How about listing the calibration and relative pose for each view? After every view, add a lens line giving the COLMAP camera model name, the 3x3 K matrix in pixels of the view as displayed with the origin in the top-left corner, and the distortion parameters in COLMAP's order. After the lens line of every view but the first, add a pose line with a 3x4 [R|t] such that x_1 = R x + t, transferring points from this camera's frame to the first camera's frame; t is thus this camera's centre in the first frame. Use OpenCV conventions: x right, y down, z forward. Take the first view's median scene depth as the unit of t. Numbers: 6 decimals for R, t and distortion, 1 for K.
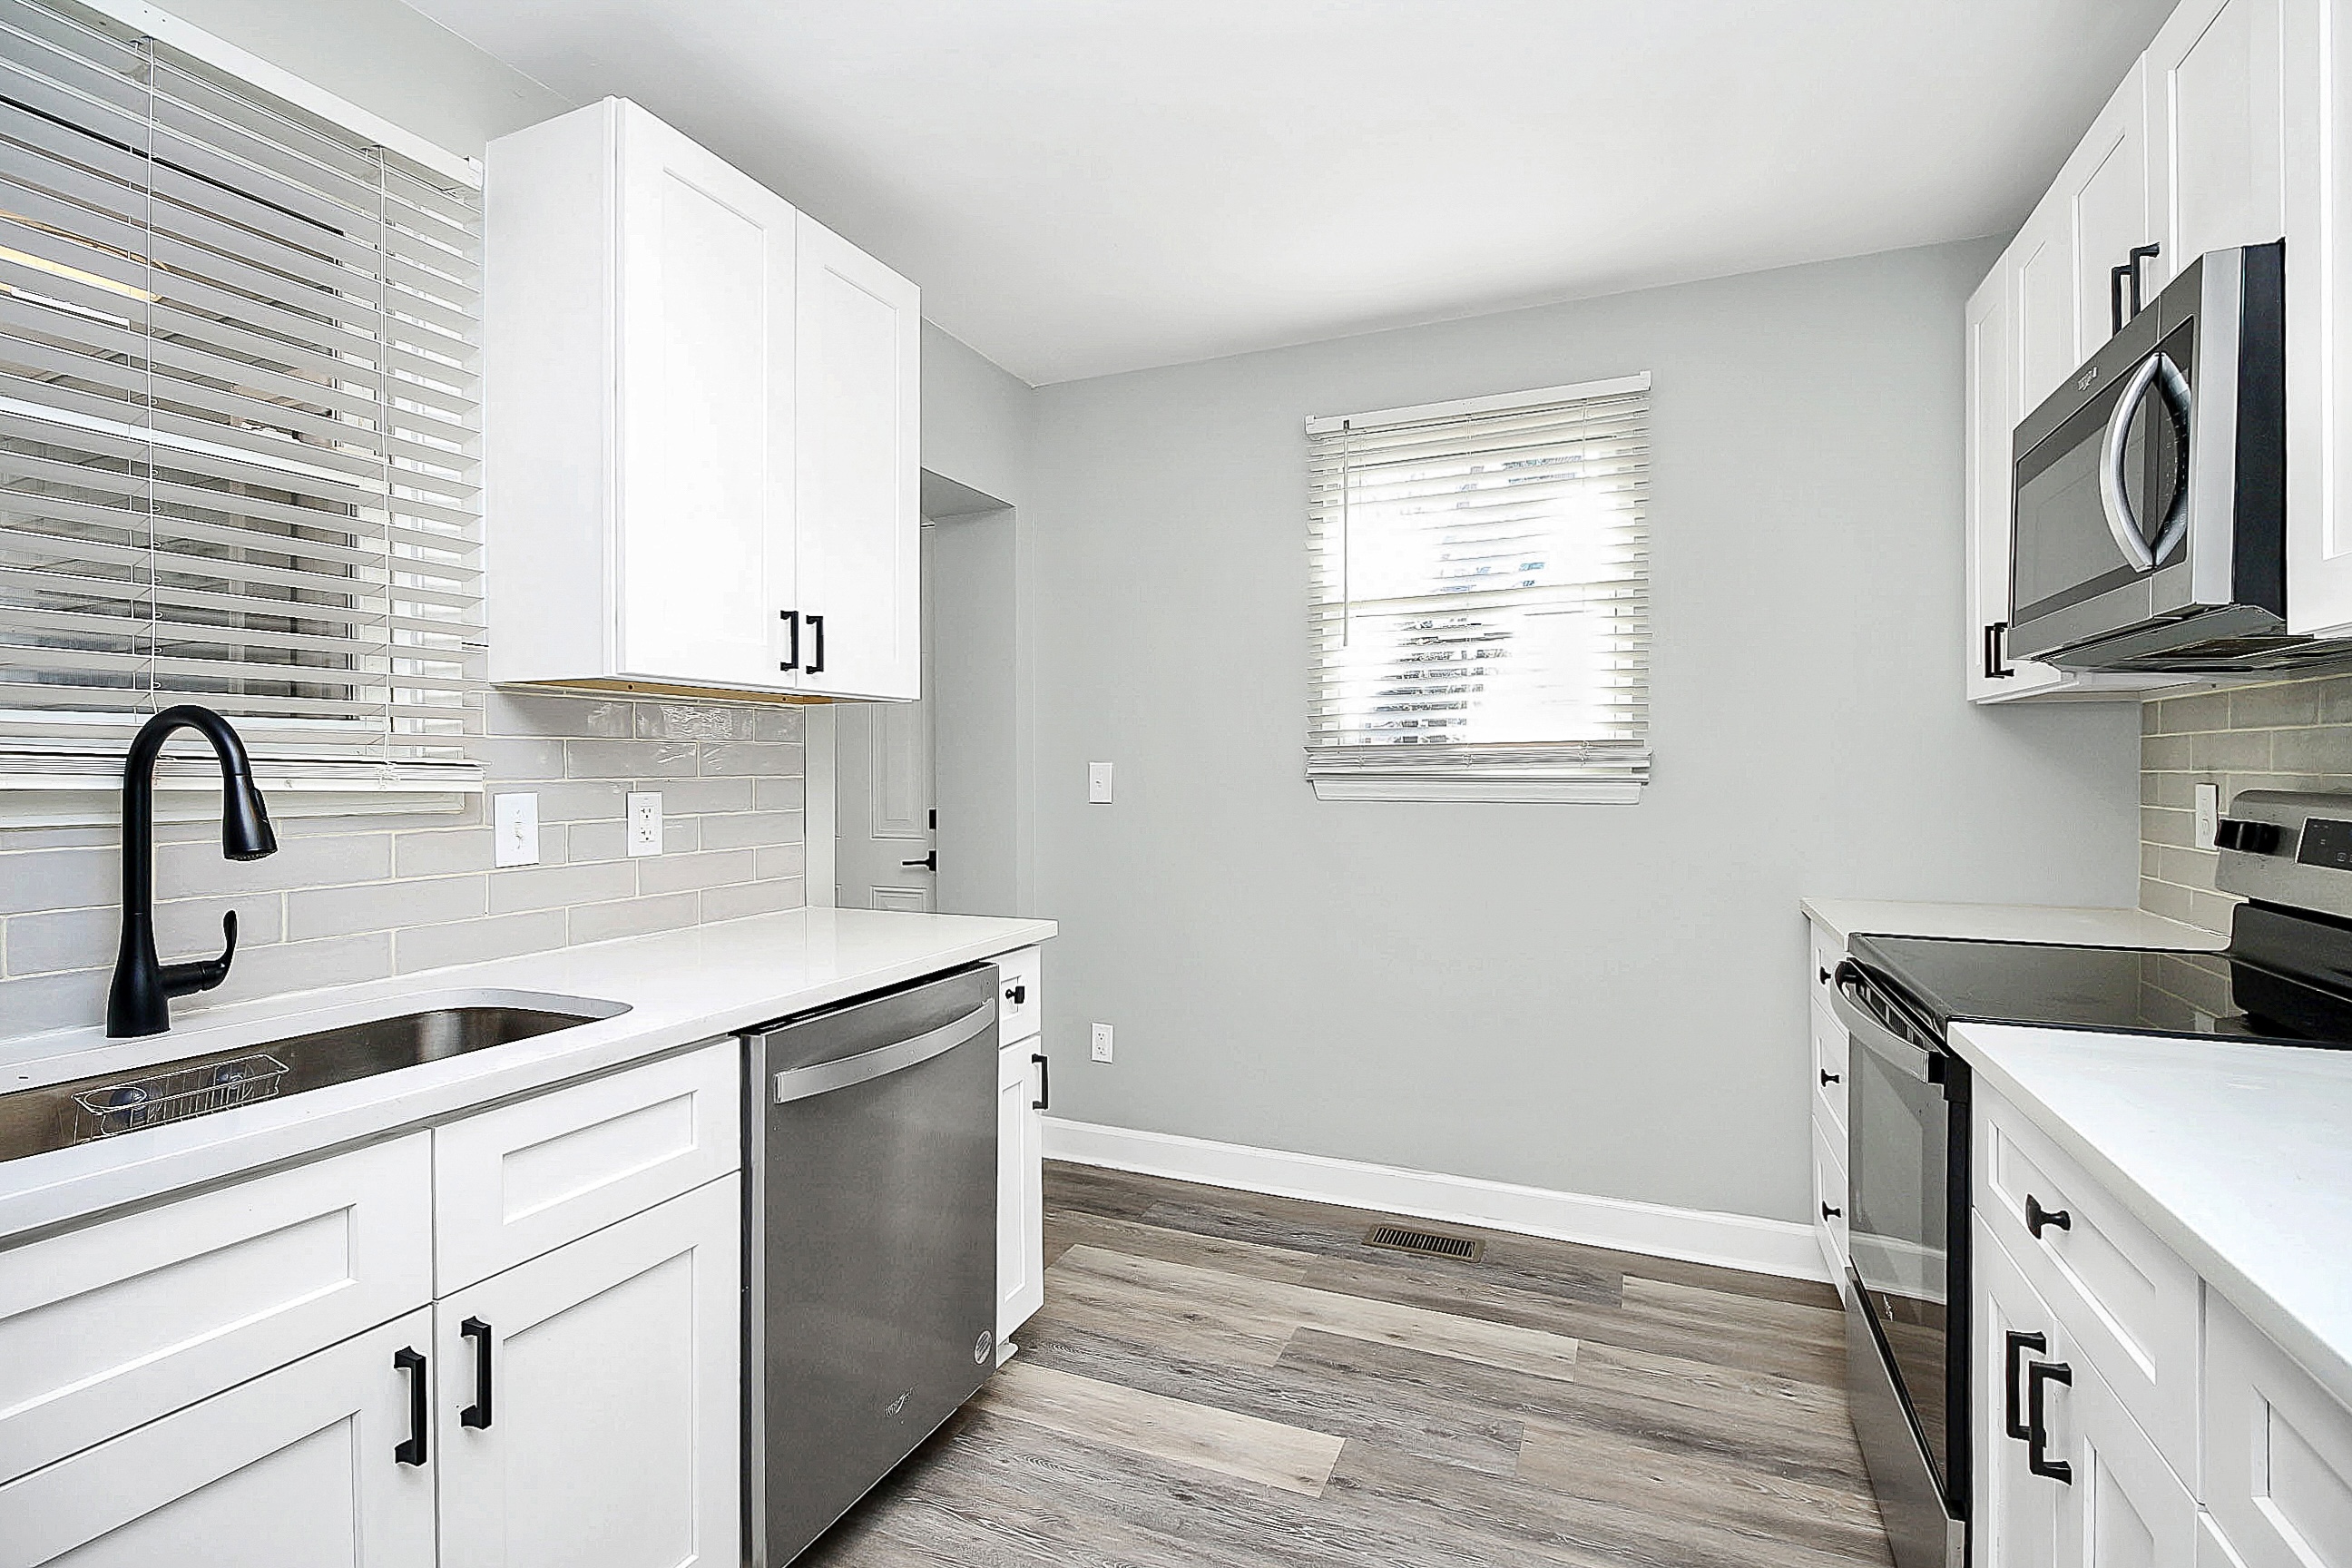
lens RADIAL K [[1111.2, 0, 1174.8], [0, 1111.2, 761.5], [0, 0, 1]] dist [0.005399, -0.016127]
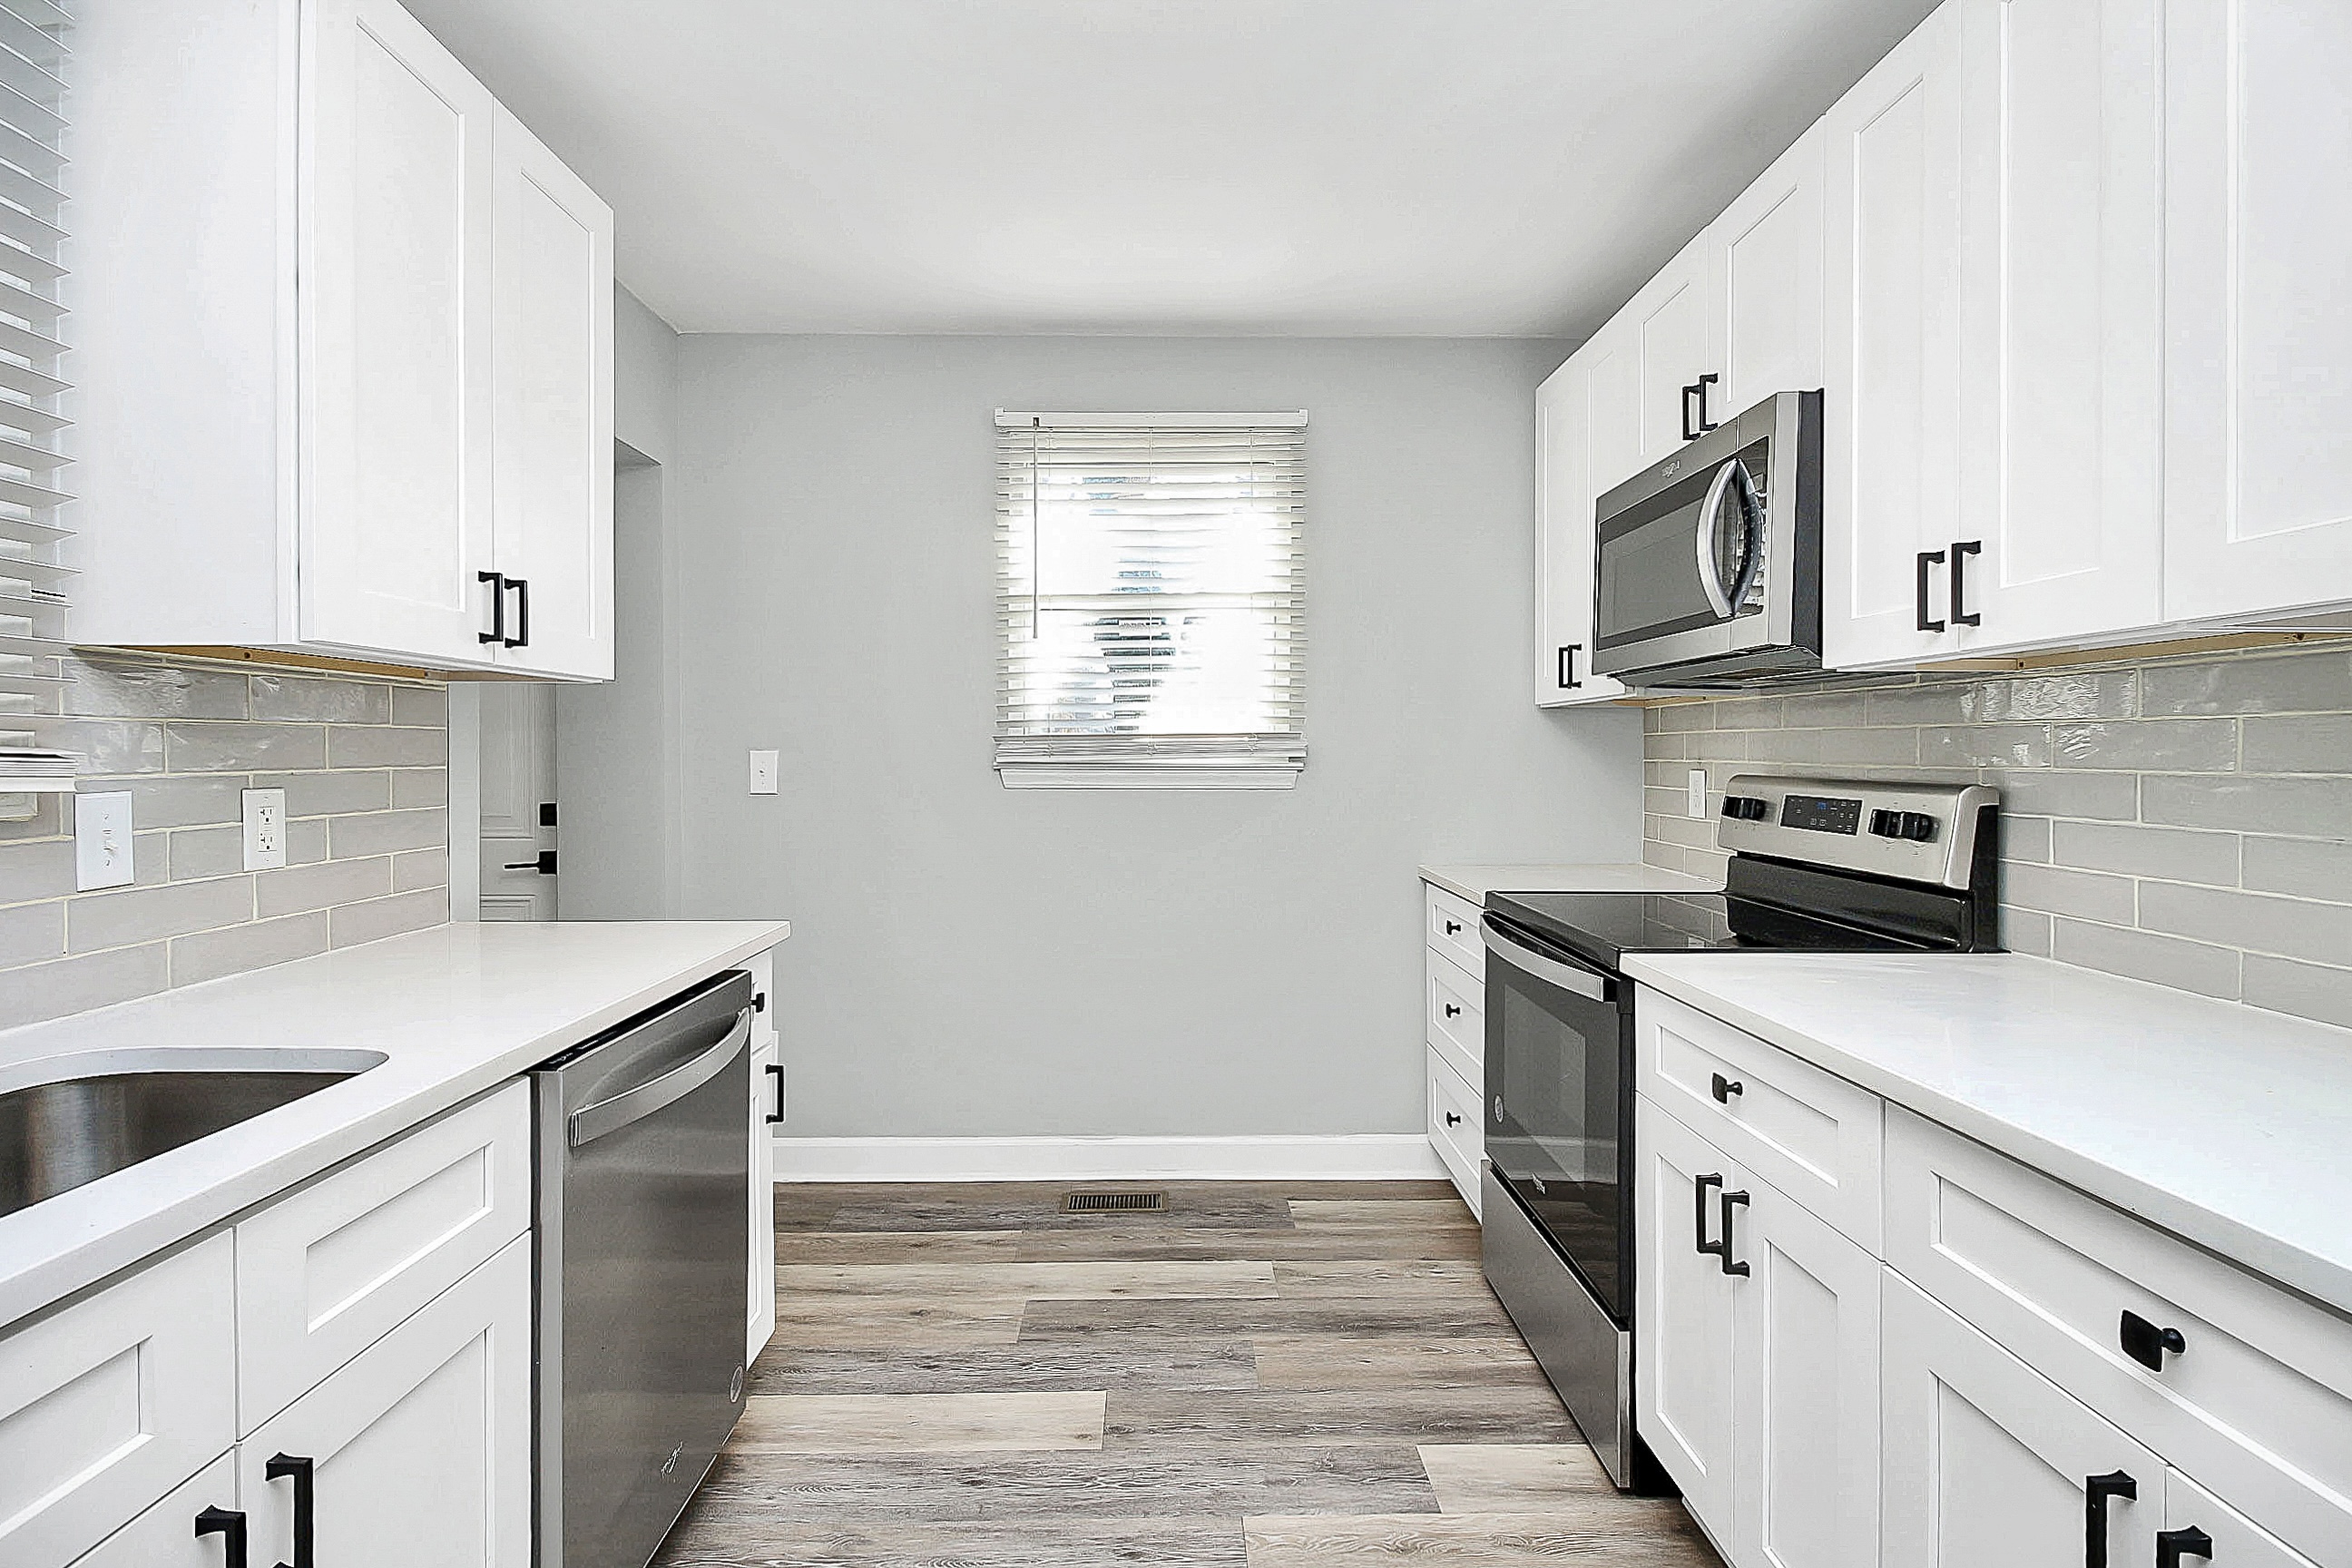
lens RADIAL K [[1111.2, 0, 1174.8], [0, 1111.2, 761.5], [0, 0, 1]] dist [0.005399, -0.016127]
pose [[0.910579, -0.001352, 0.413332, -0.213368], [-0.004086, 0.999916, 0.012271, -0.004367], [-0.413314, -0.012862, 0.910498, 0.013994]]
